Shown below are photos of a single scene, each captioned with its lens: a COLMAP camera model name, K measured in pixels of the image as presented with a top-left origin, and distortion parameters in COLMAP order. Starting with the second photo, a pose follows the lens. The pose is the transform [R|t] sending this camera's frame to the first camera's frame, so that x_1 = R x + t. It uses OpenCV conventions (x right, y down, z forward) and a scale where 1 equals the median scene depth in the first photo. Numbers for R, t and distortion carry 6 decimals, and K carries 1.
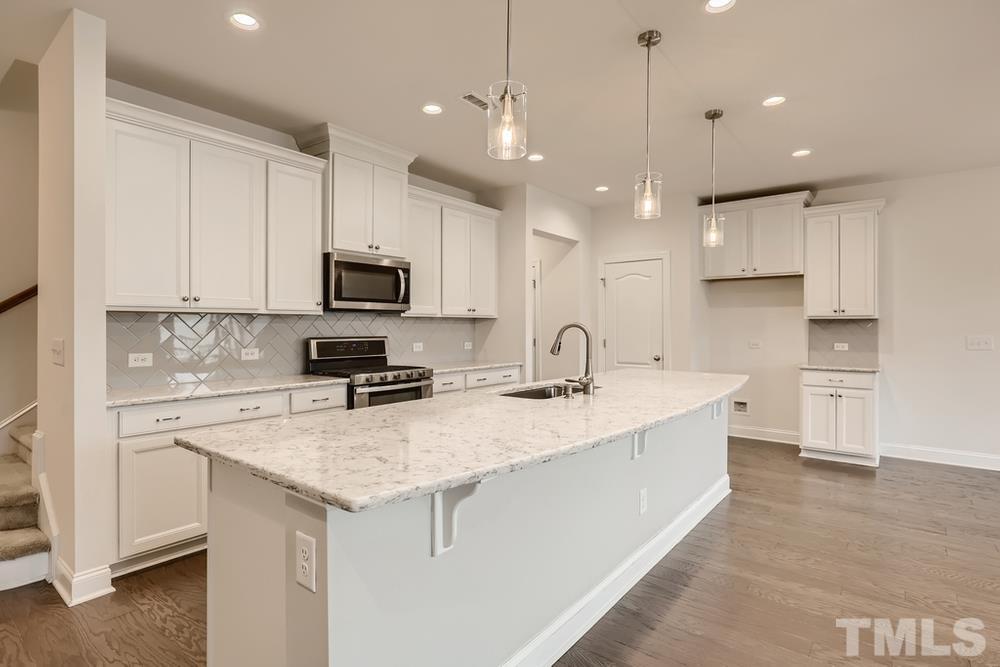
lens RADIAL K [[505.0, 0, 496.0], [0, 505.0, 324.5], [0, 0, 1]] dist [-0.001793, -0.000600]
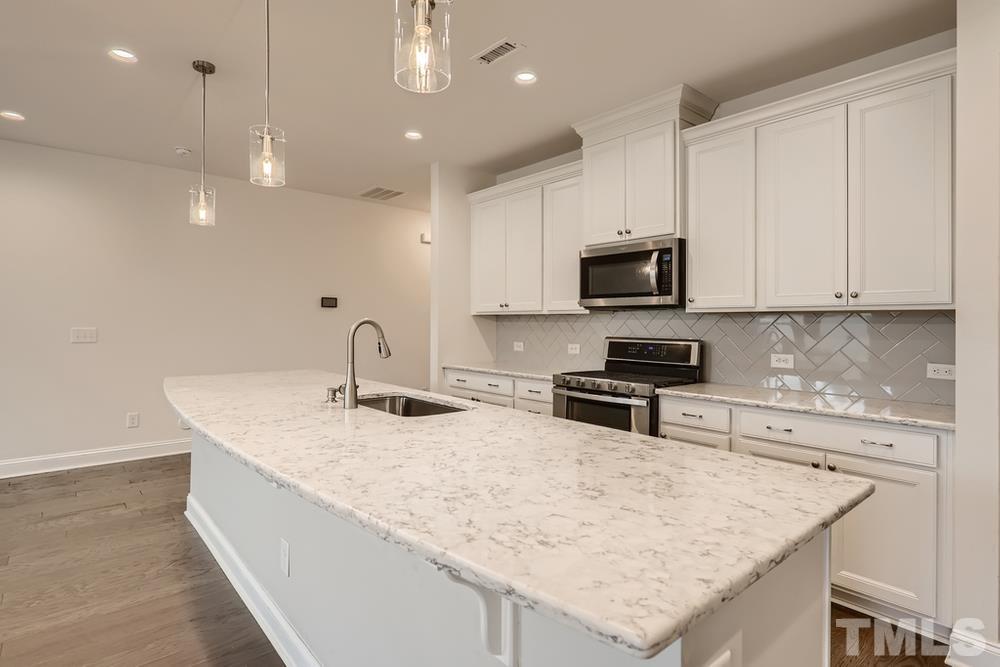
lens RADIAL K [[523.0, 0, 499.7], [0, 523.0, 322.8], [0, 0, 1]] dist [-0.002124, -0.000329]
pose [[-0.189770, -0.003060, -0.981824, 0.619323], [-0.005041, 0.999985, -0.002142, 0.001818], [0.981816, 0.004543, -0.189783, 0.903800]]
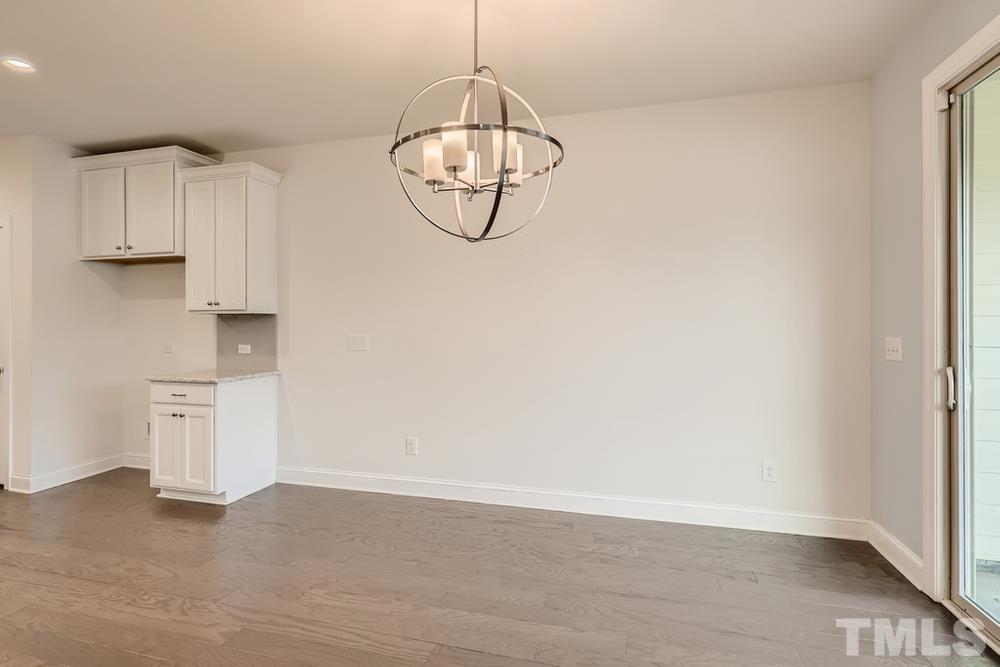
lens RADIAL K [[497.4, 0, 496.7], [0, 497.4, 324.7], [0, 0, 1]] dist [-0.000755, -0.000254]
pose [[0.920091, -0.003020, 0.391693, 0.920004], [0.001806, 0.999992, 0.003468, 0.004108], [-0.391700, -0.002484, 0.920089, 0.146691]]
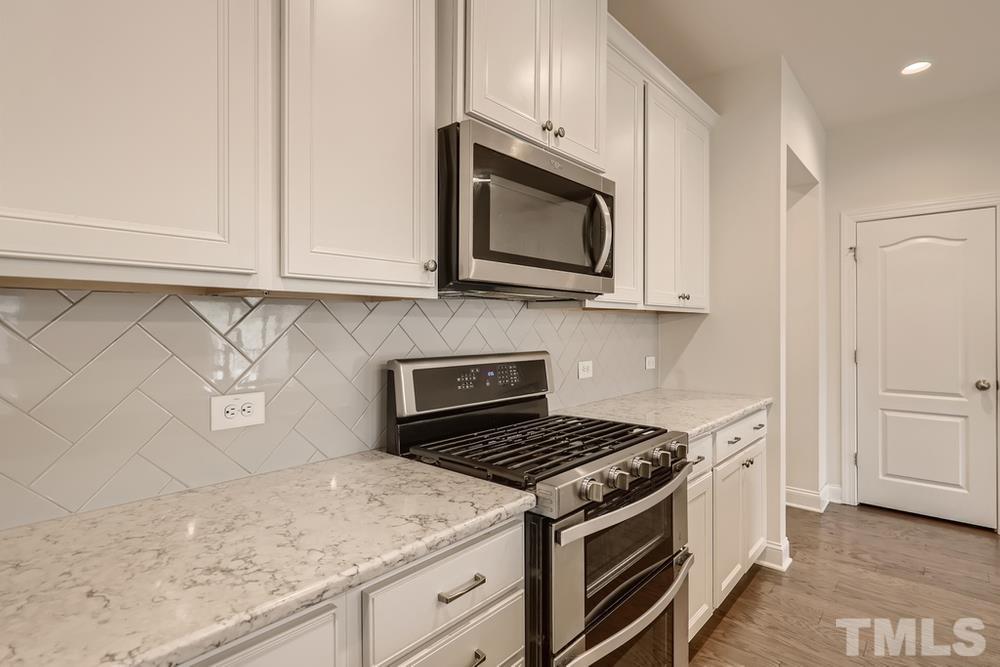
lens RADIAL K [[497.4, 0, 496.7], [0, 497.4, 324.7], [0, 0, 1]] dist [-0.000755, -0.000254]
pose [[0.998198, 0.000964, -0.060000, -0.246370], [-0.000939, 0.999999, 0.000437, -0.000555], [0.060000, -0.000380, 0.998198, 0.570756]]
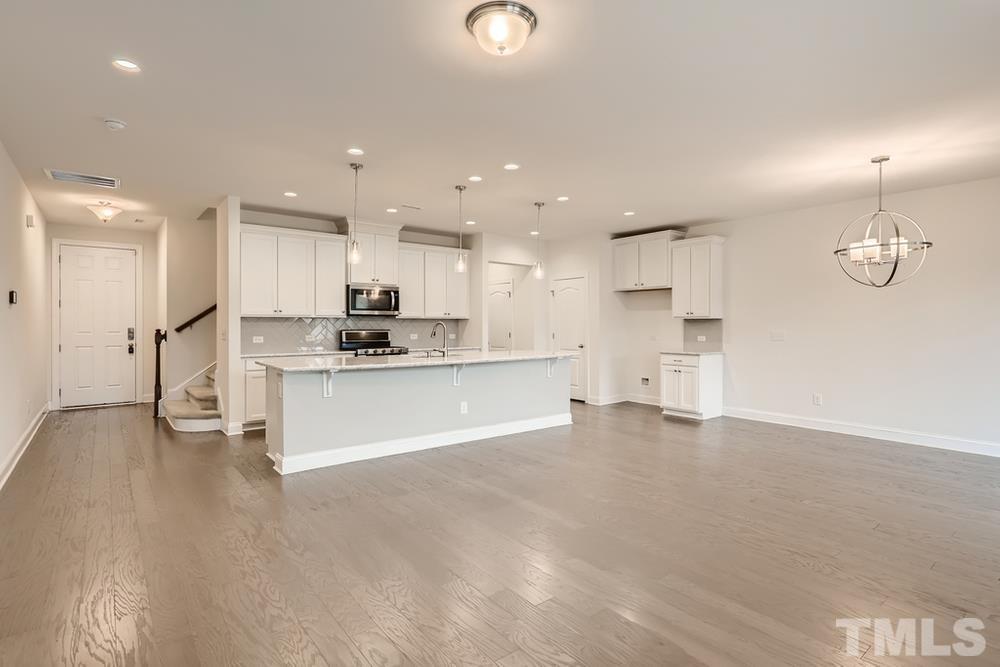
lens RADIAL K [[497.4, 0, 496.7], [0, 497.4, 324.7], [0, 0, 1]] dist [-0.000755, -0.000254]
pose [[0.974159, -0.000101, -0.225862, 0.546160], [0.000811, 0.999995, 0.003051, 0.001181], [0.225861, -0.003155, 0.974155, -0.593492]]
